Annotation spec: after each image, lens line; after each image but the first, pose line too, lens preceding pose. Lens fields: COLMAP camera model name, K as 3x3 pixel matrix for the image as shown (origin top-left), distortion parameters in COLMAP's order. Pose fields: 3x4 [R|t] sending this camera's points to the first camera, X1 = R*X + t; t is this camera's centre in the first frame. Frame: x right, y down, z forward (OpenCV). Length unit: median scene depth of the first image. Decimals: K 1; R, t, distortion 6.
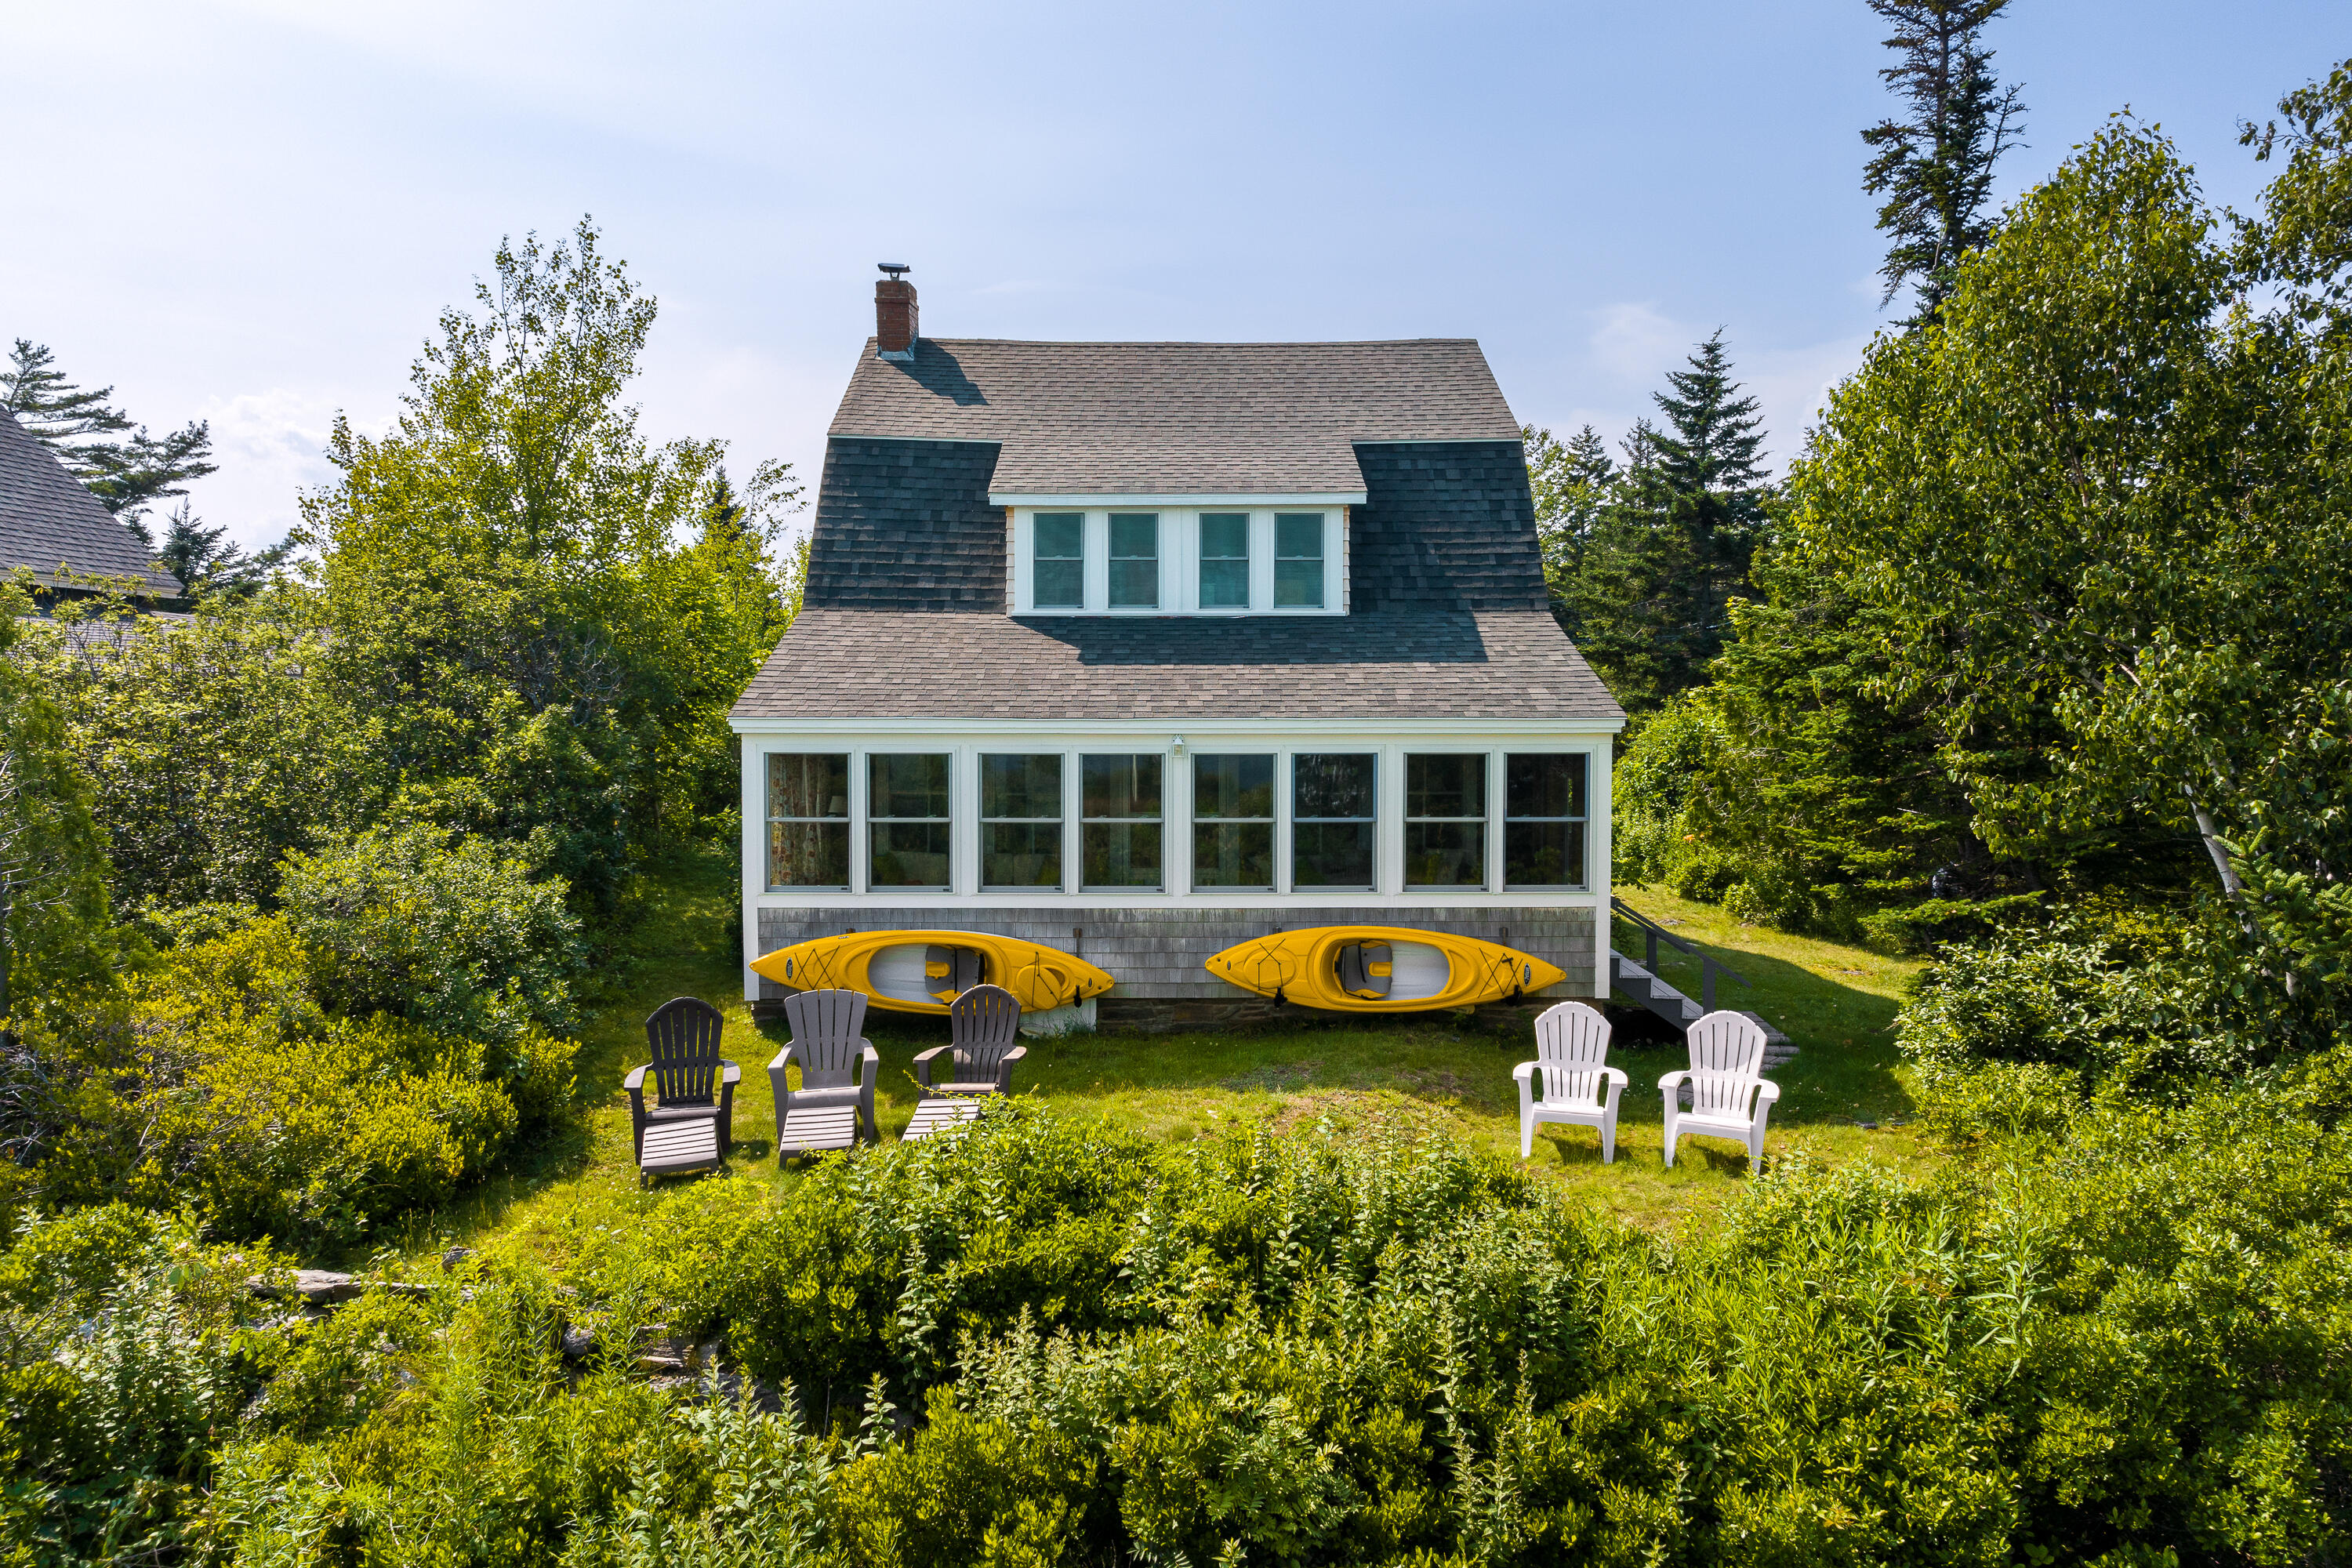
lens RADIAL K [[1593.3, 0, 1176.0], [0, 1593.3, 784.0], [0, 0, 1]] dist [-0.005644, -0.005934]
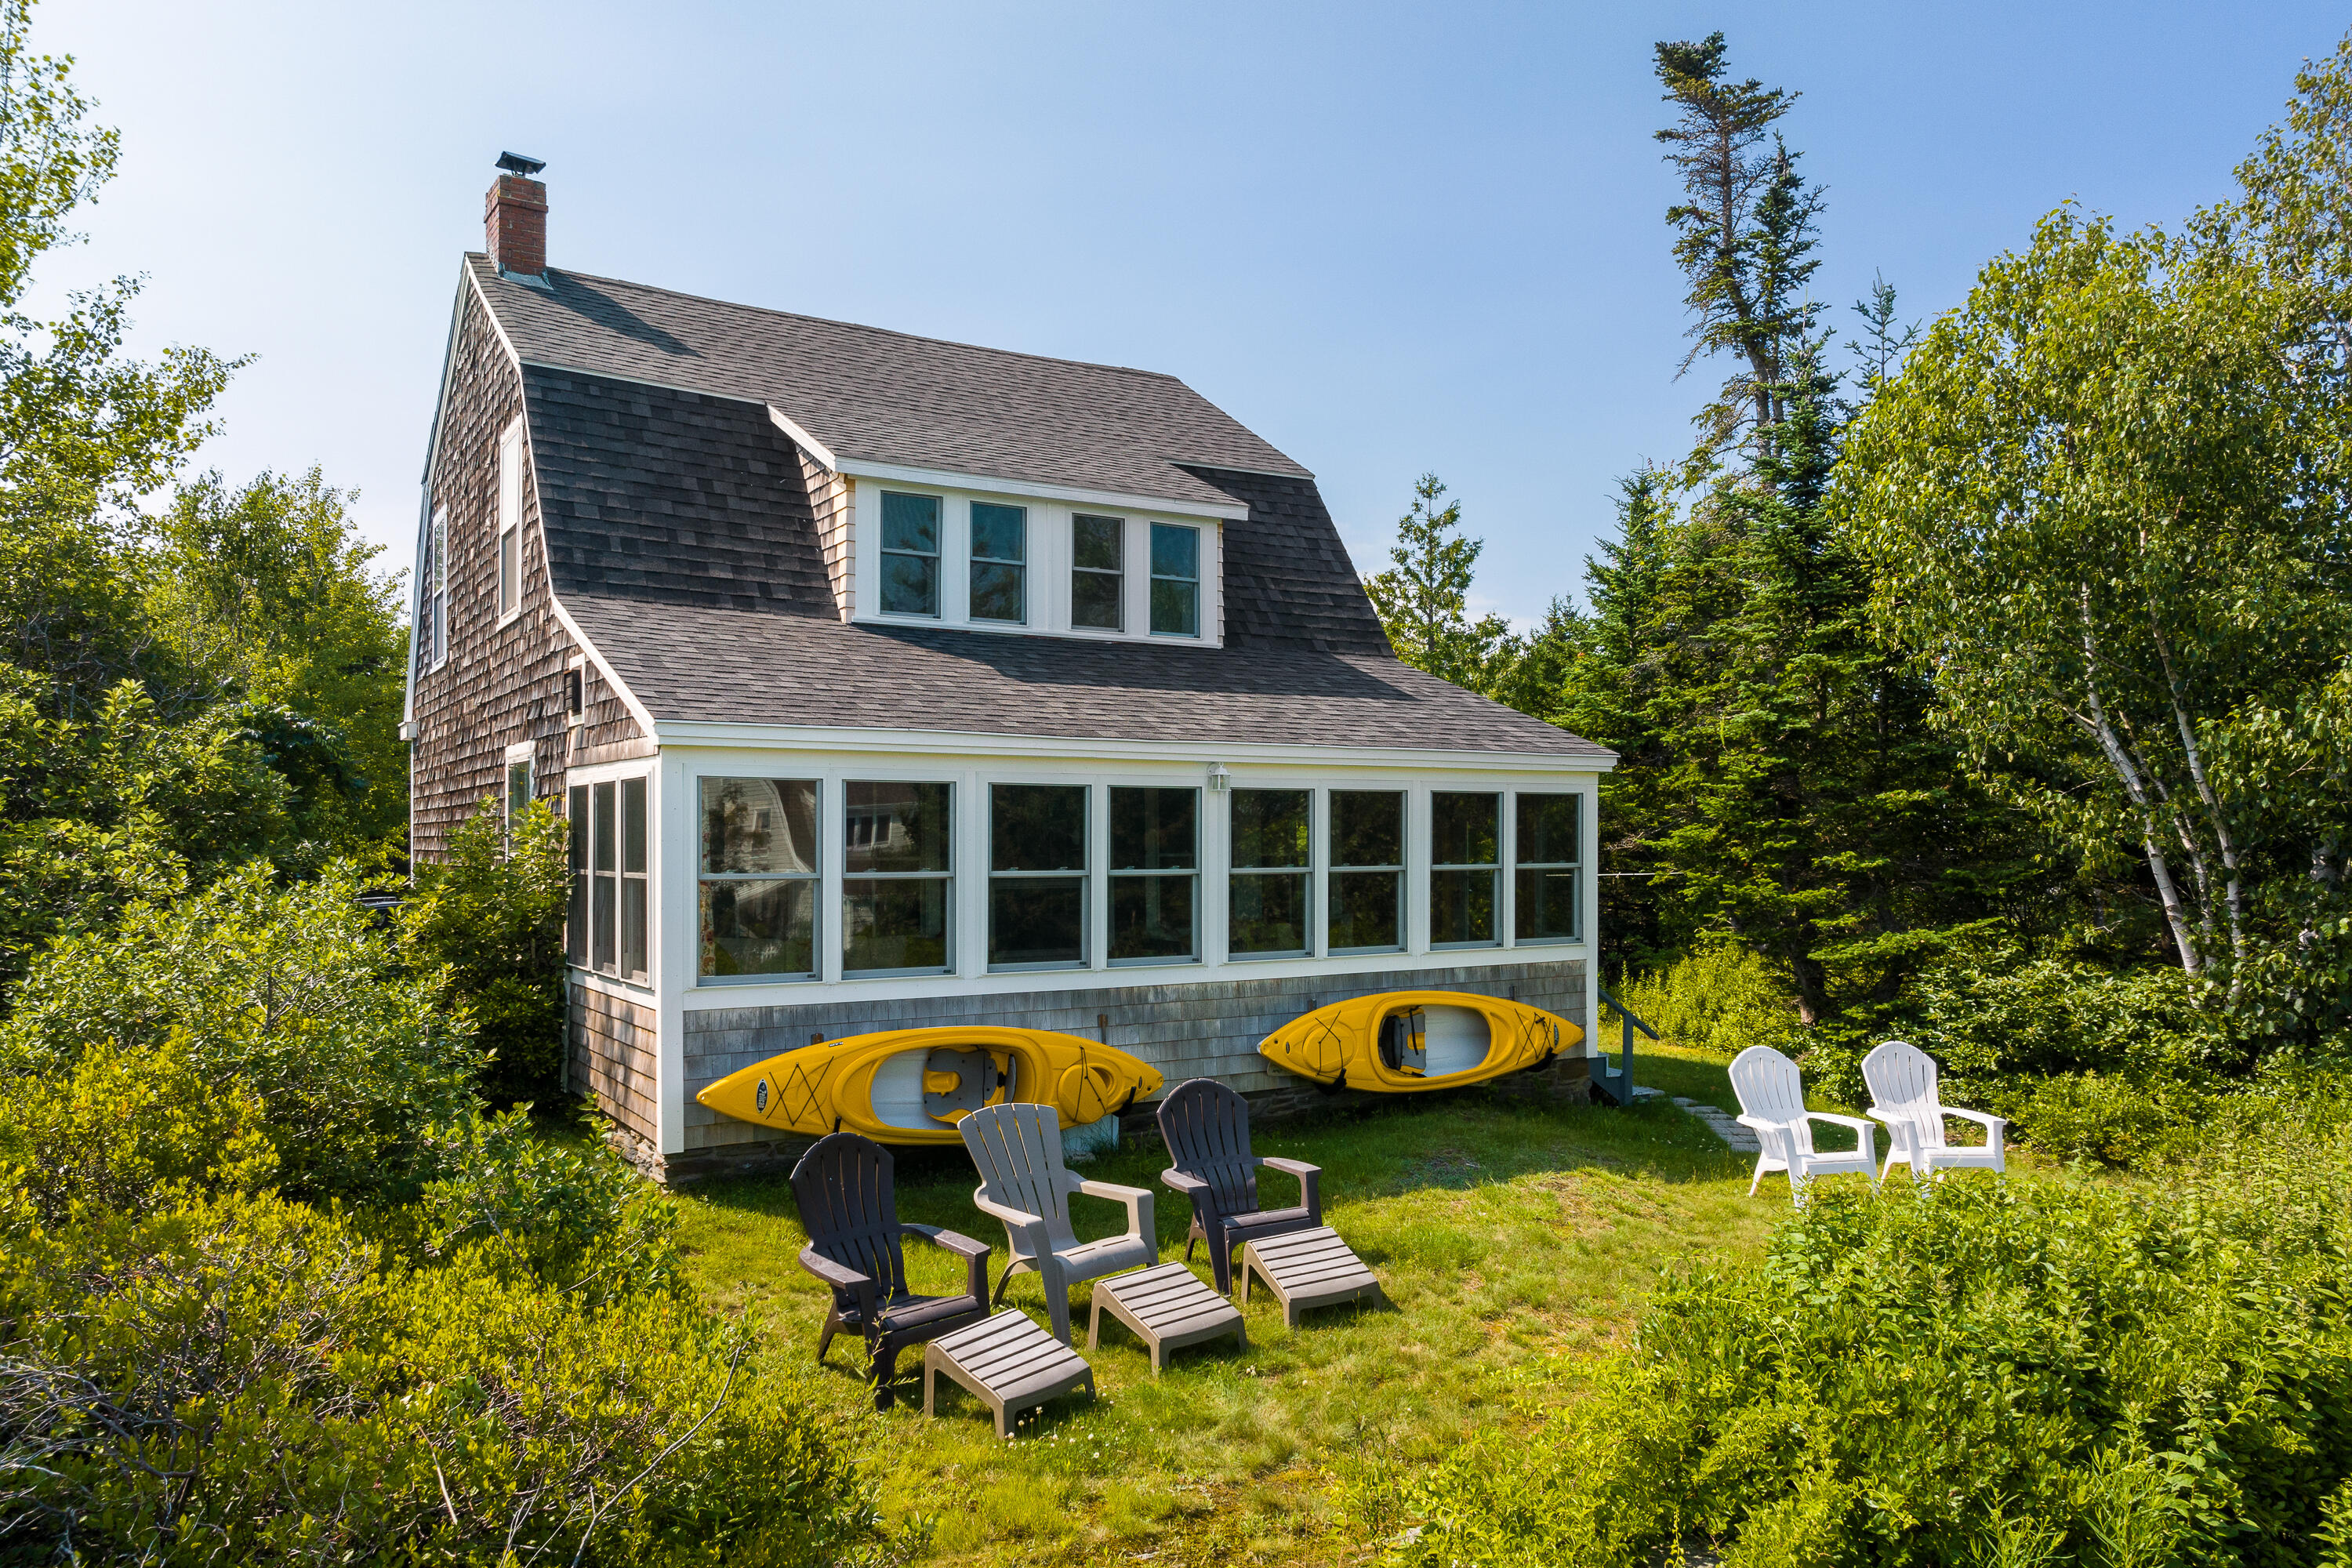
lens RADIAL K [[1597.5, 0, 1187.8], [0, 1597.5, 855.3], [0, 0, 1]] dist [-0.003745, -0.003023]
pose [[0.858897, -0.007492, 0.512094, -0.405392], [0.026533, 0.999201, -0.029884, 0.037027], [-0.511461, 0.039254, 0.858410, 0.306561]]
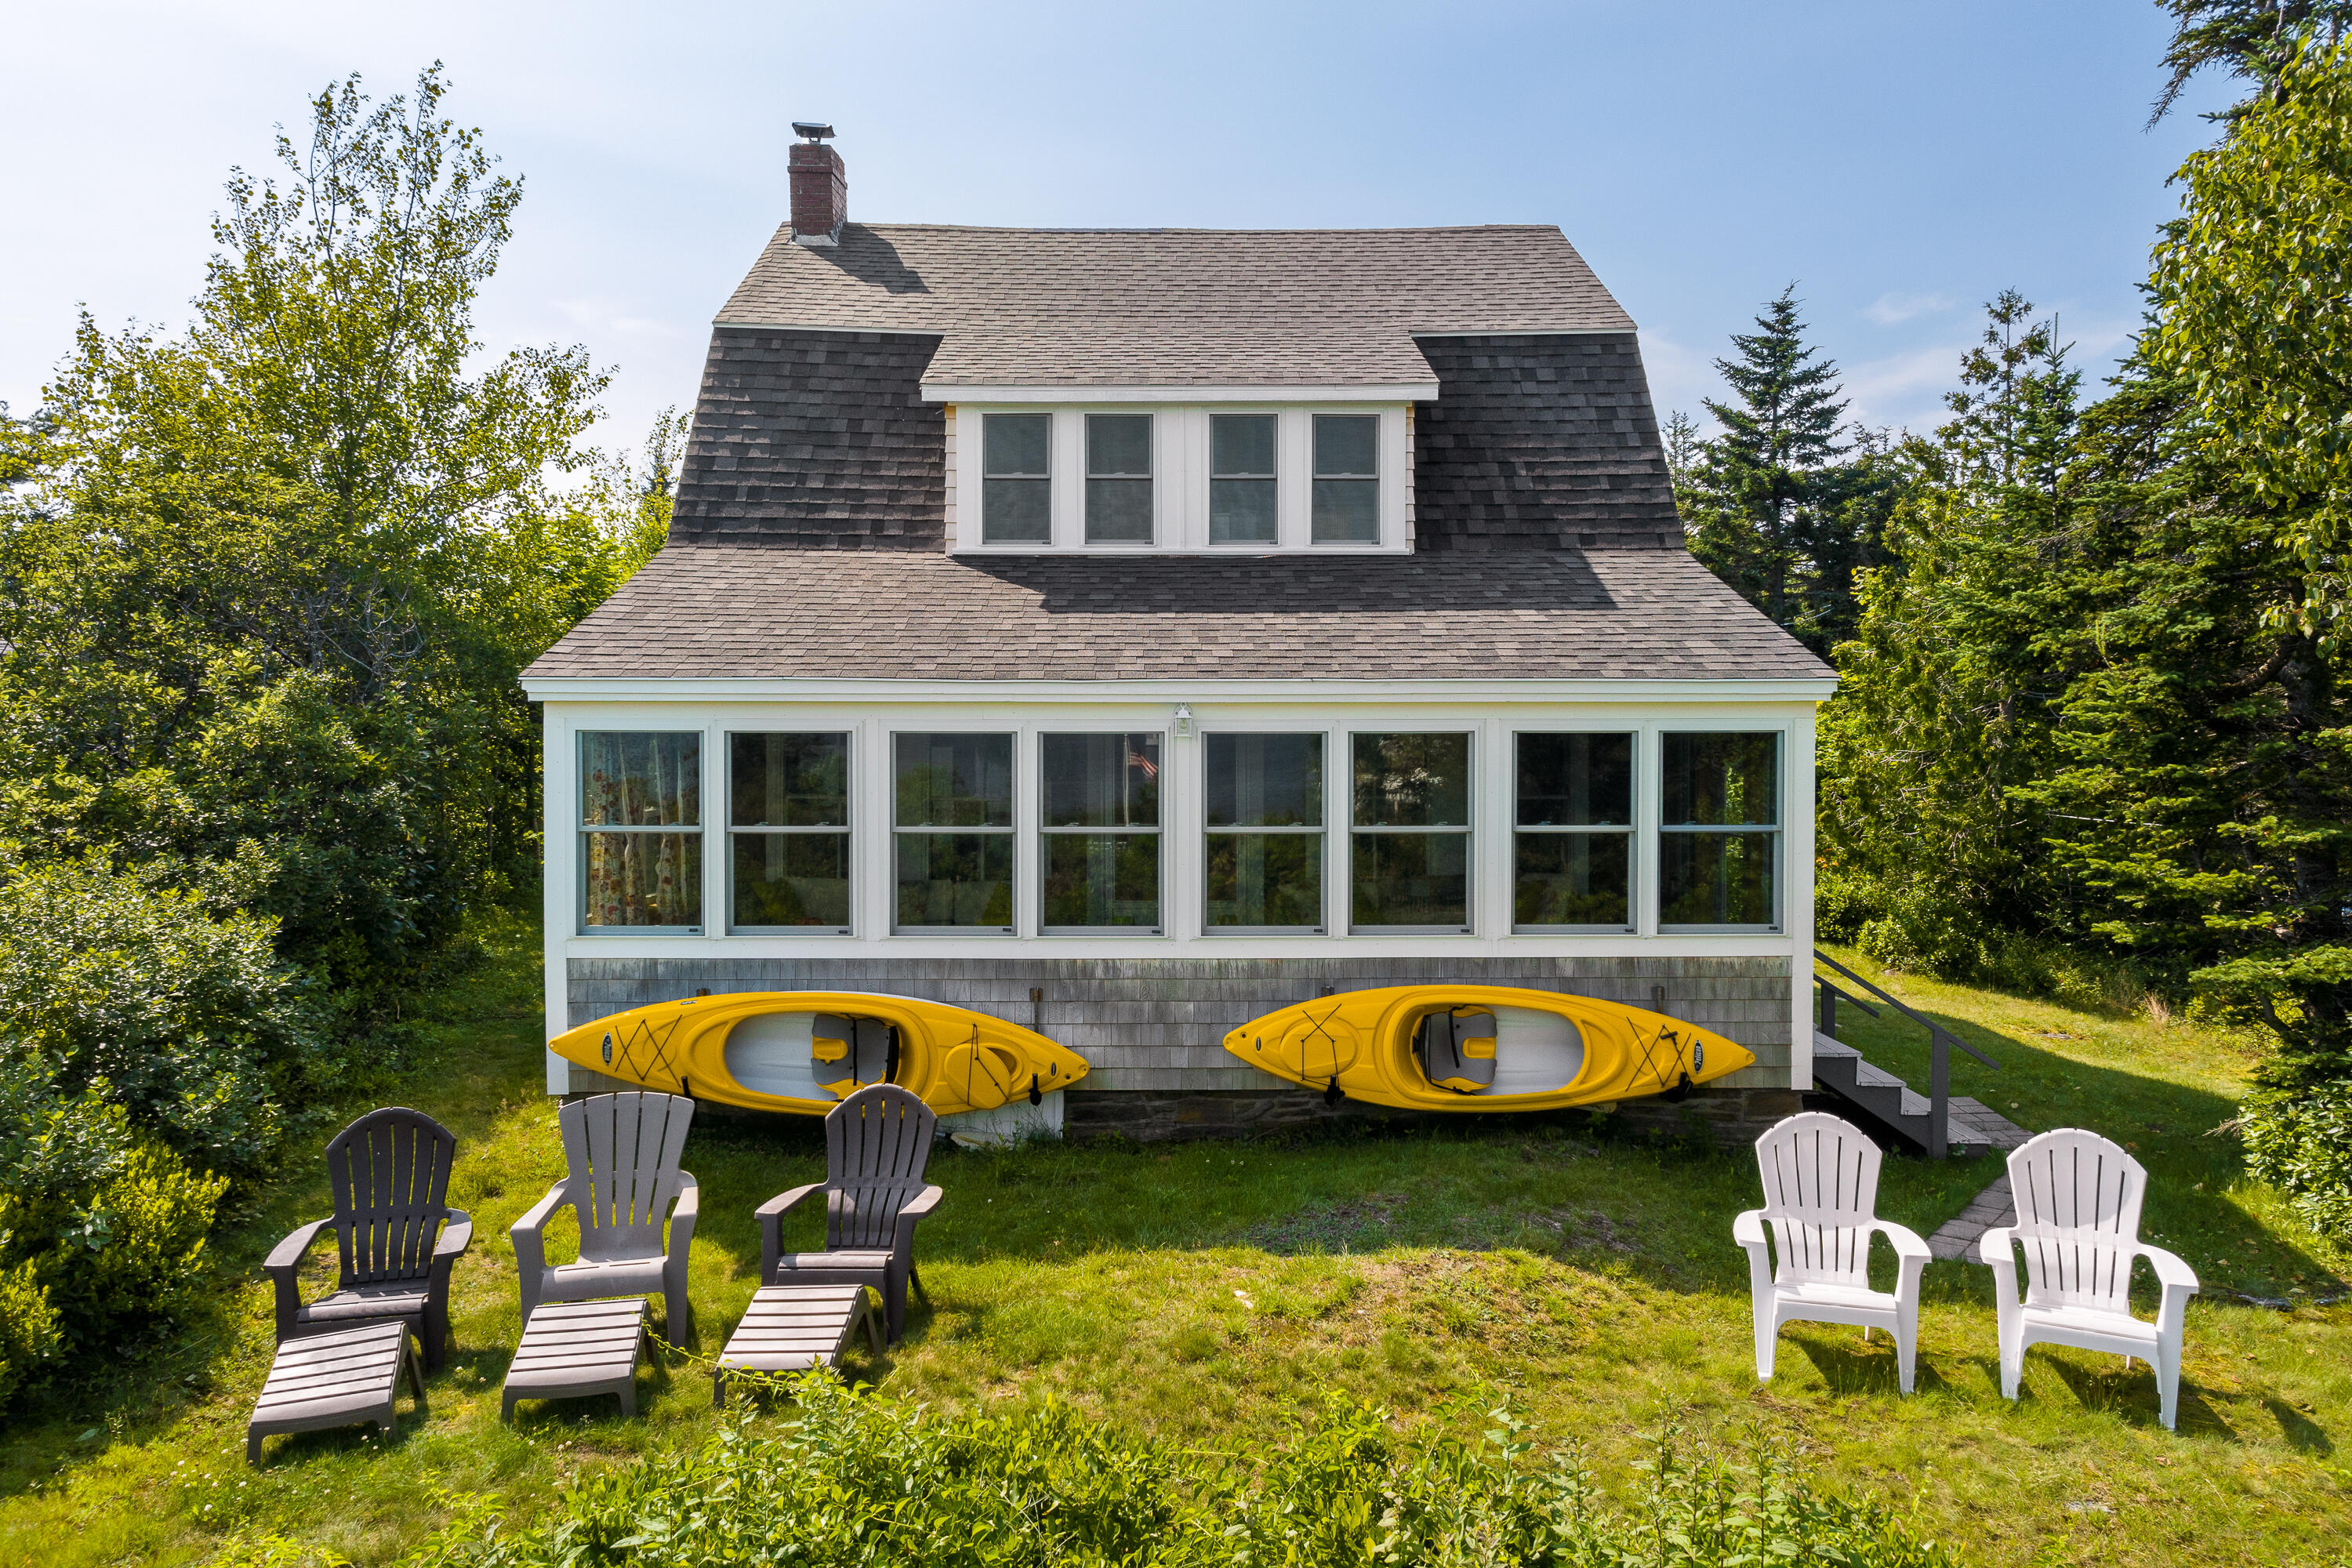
lens RADIAL K [[1650.5, 0, 1164.3], [0, 1650.5, 769.9], [0, 0, 1]] dist [-0.002481, -0.002903]
pose [[0.999996, -0.000486, -0.002789, -0.004529], [0.000410, 0.999628, -0.027275, 0.015802], [0.002801, 0.027274, 0.999624, 0.280181]]
